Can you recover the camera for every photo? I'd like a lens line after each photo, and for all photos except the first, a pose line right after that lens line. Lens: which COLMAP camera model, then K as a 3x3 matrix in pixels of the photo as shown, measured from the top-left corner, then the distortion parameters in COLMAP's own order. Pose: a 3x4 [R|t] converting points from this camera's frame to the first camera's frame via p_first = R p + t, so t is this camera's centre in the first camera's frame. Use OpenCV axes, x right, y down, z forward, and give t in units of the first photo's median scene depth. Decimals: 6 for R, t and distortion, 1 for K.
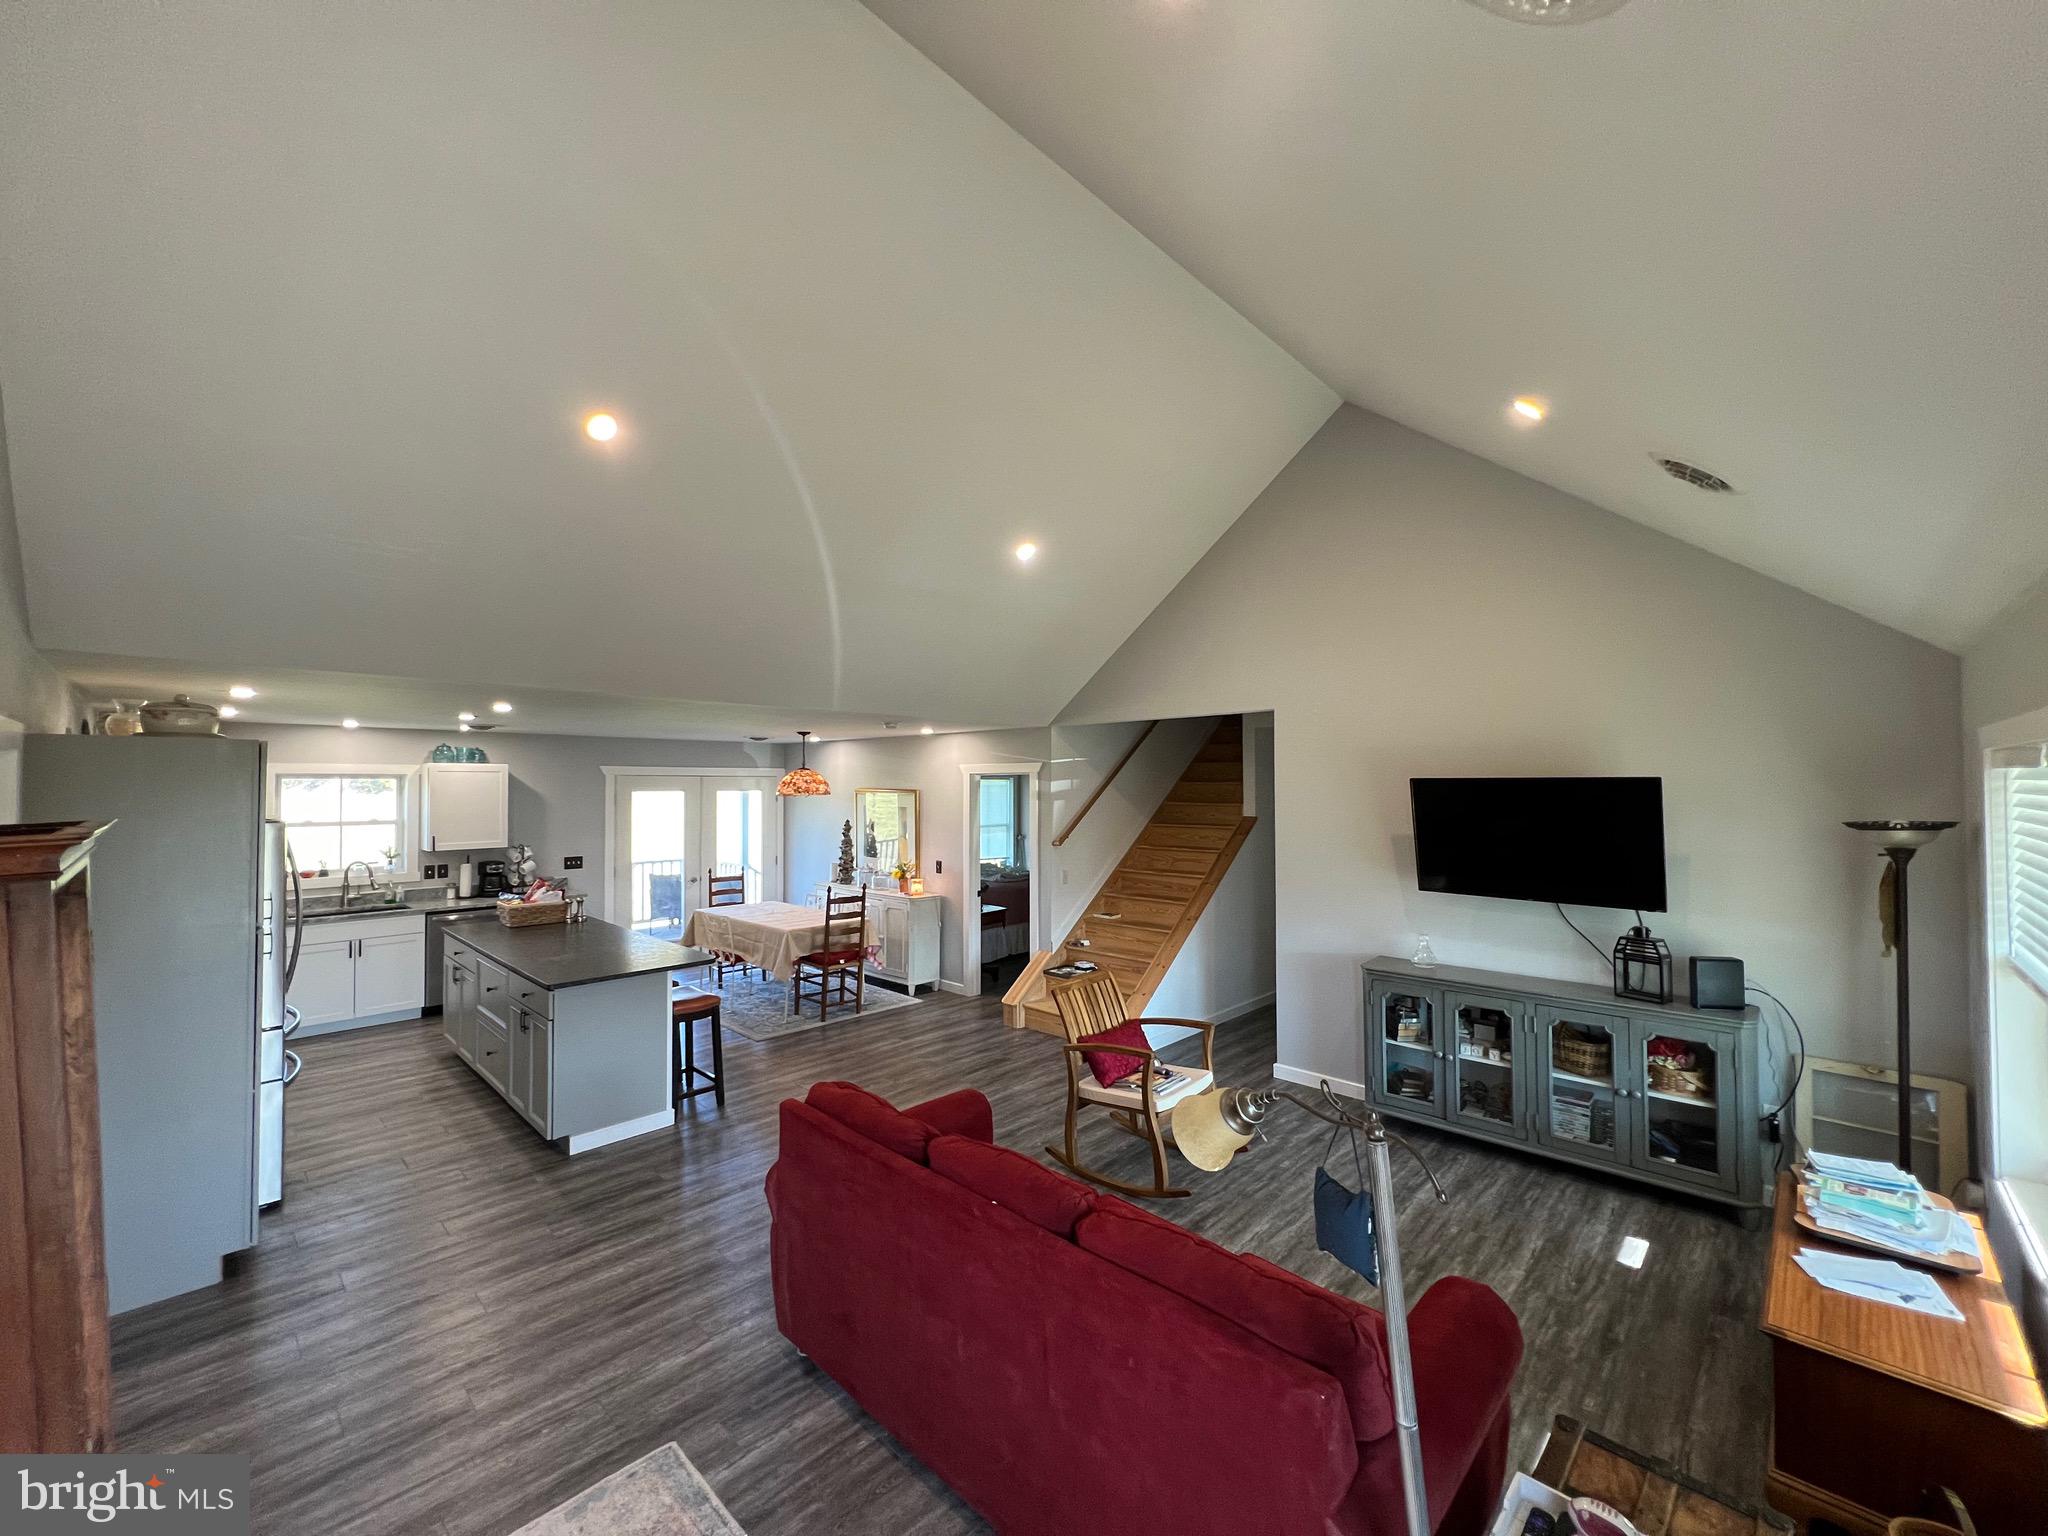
lens RADIAL K [[813.6, 0, 1024.0], [0, 813.6, 768.0], [0, 0, 1]] dist [0.001017, 0.000362]
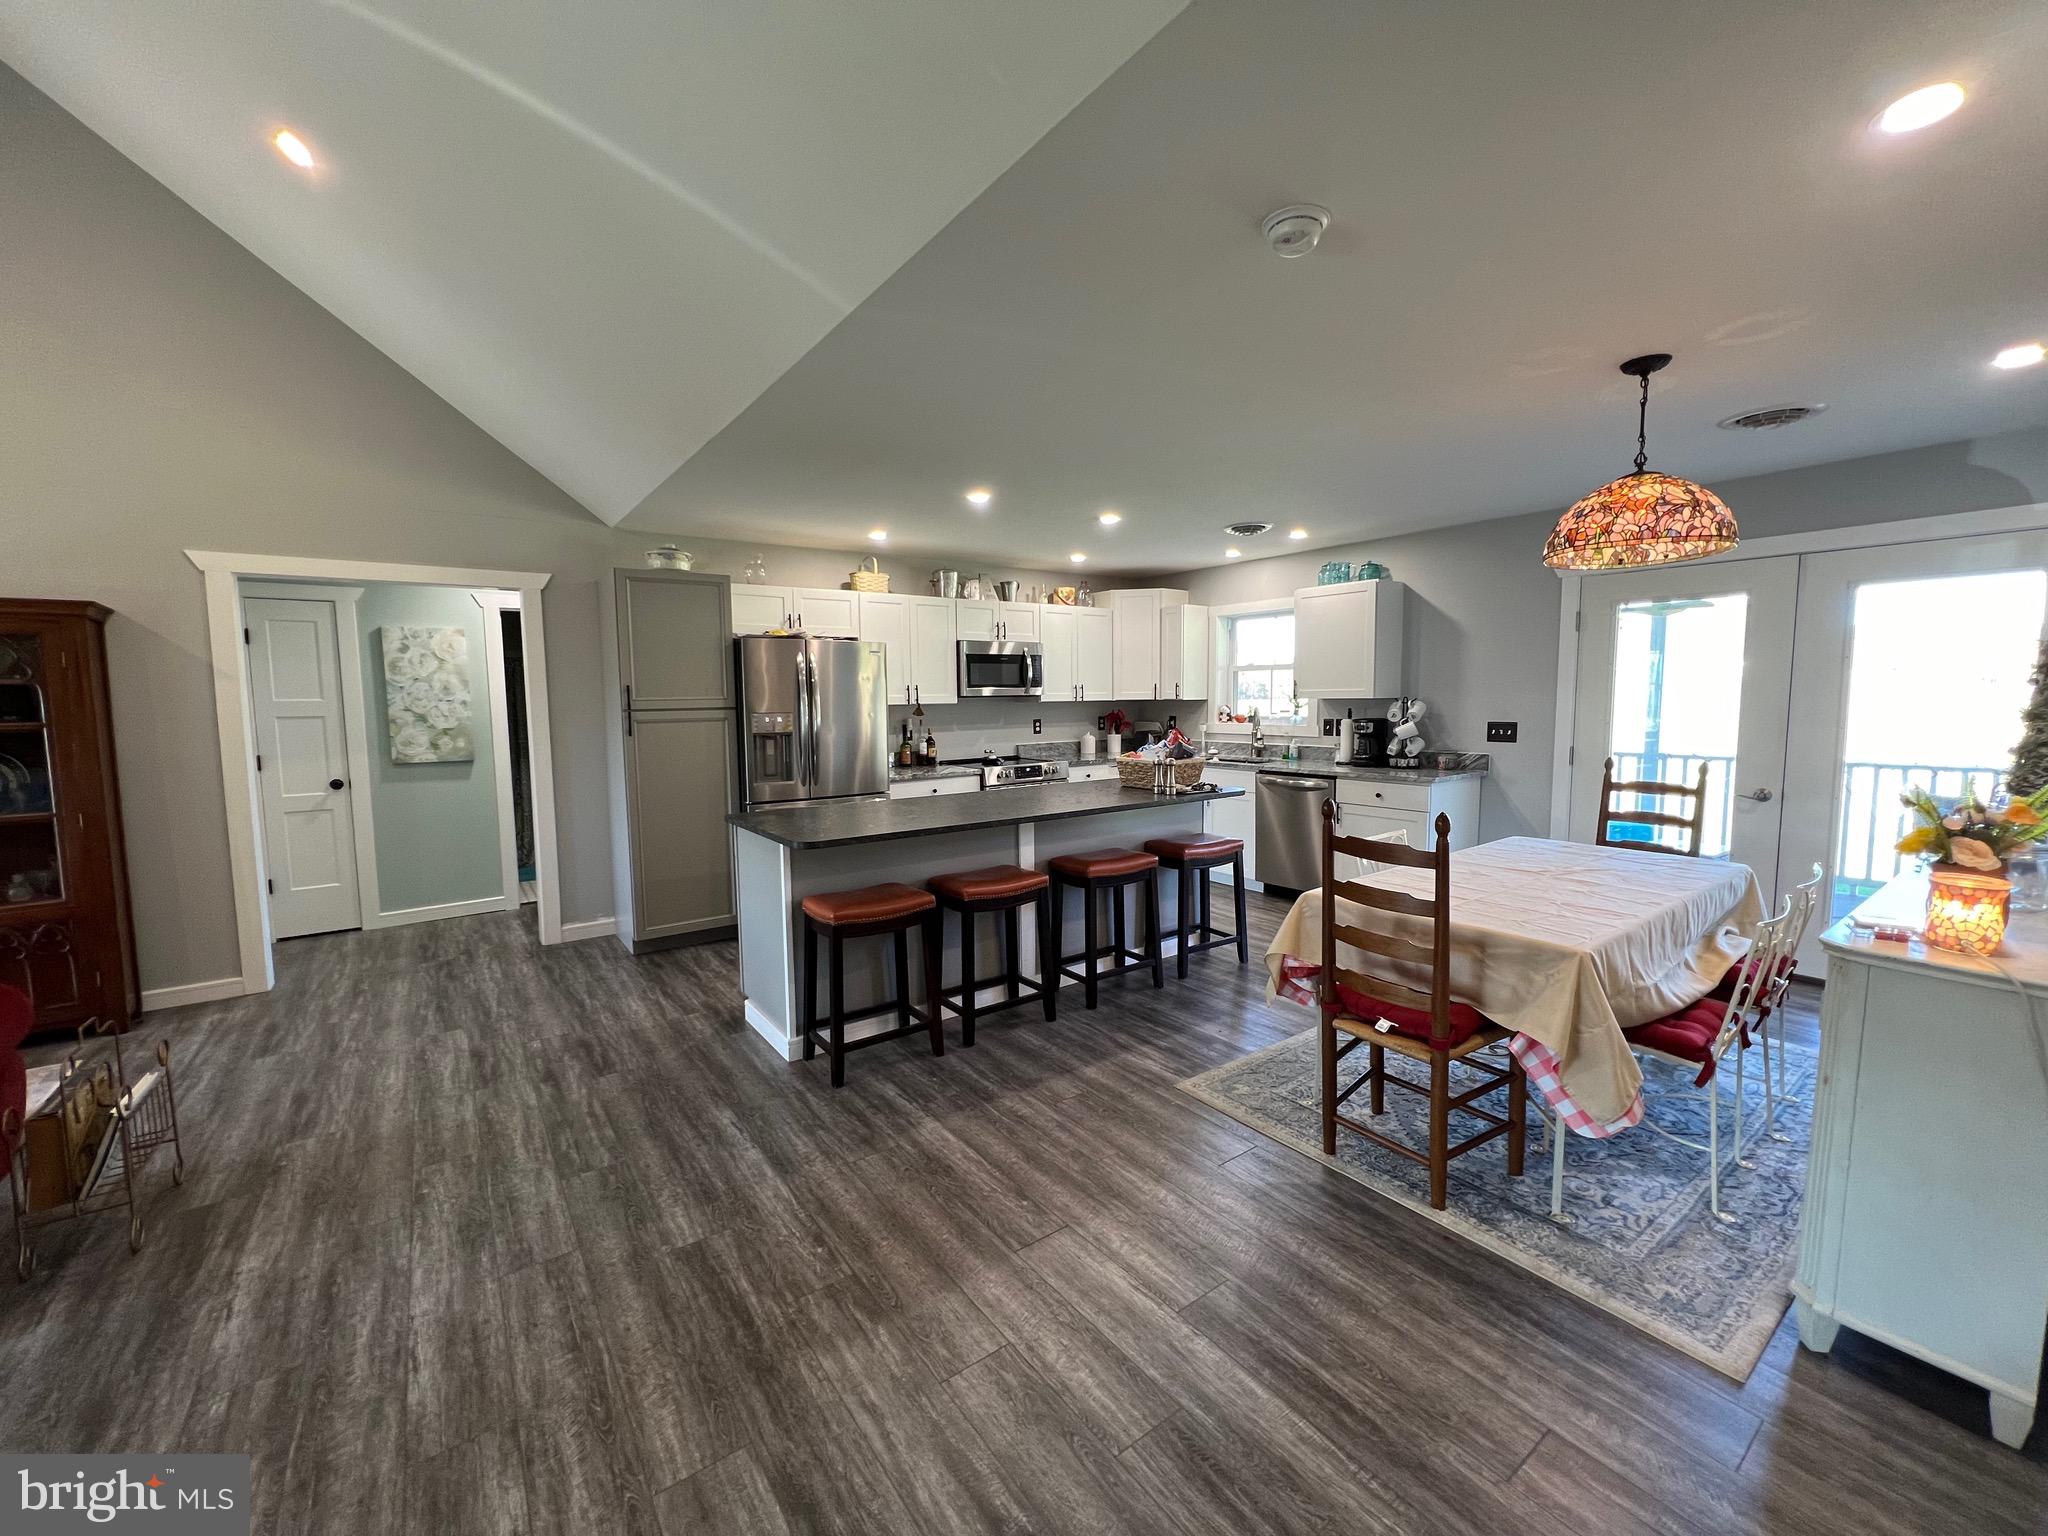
lens RADIAL K [[810.6, 0, 1023.4], [0, 810.6, 777.2], [0, 0, 1]] dist [-0.002124, 0.000218]
pose [[-0.167169, 0.105958, -0.980218, 0.123357], [0.032007, 0.994267, 0.102018, 0.090455], [0.985409, -0.014320, -0.169602, 0.884477]]
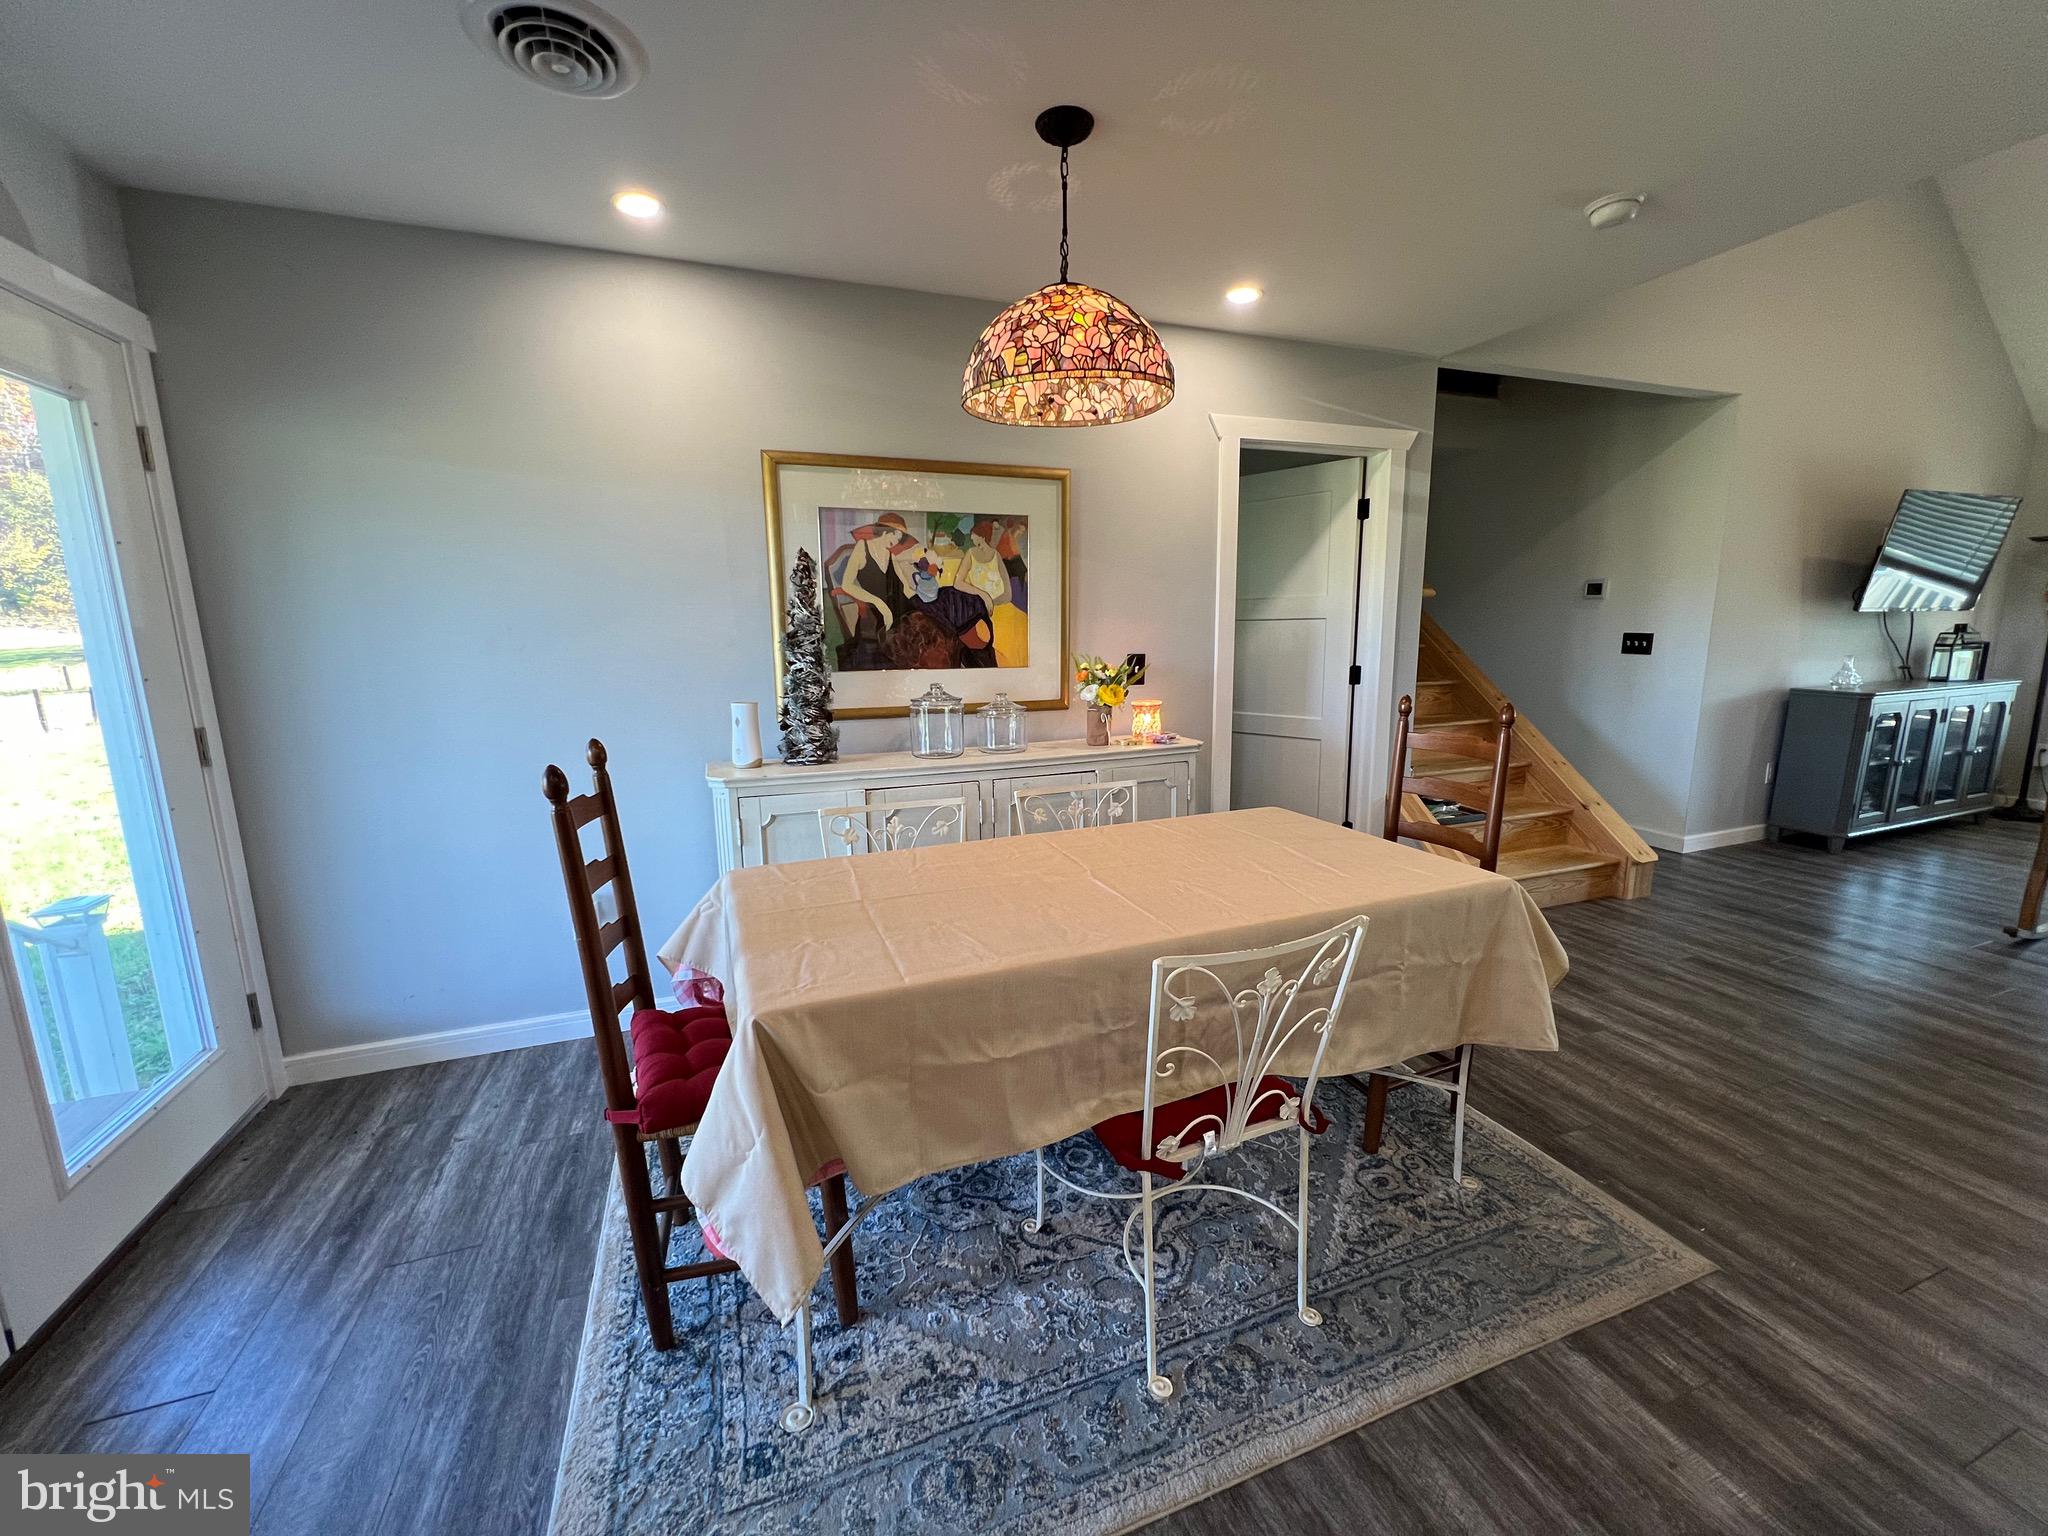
lens RADIAL K [[819.9, 0, 1024.0], [0, 819.9, 768.0], [0, 0, 1]] dist [-0.002971, 0.000530]
pose [[0.423968, -0.161822, 0.891103, -0.571664], [-0.006015, 0.983383, 0.181441, 0.108082], [-0.905657, -0.082285, 0.415950, 0.986057]]
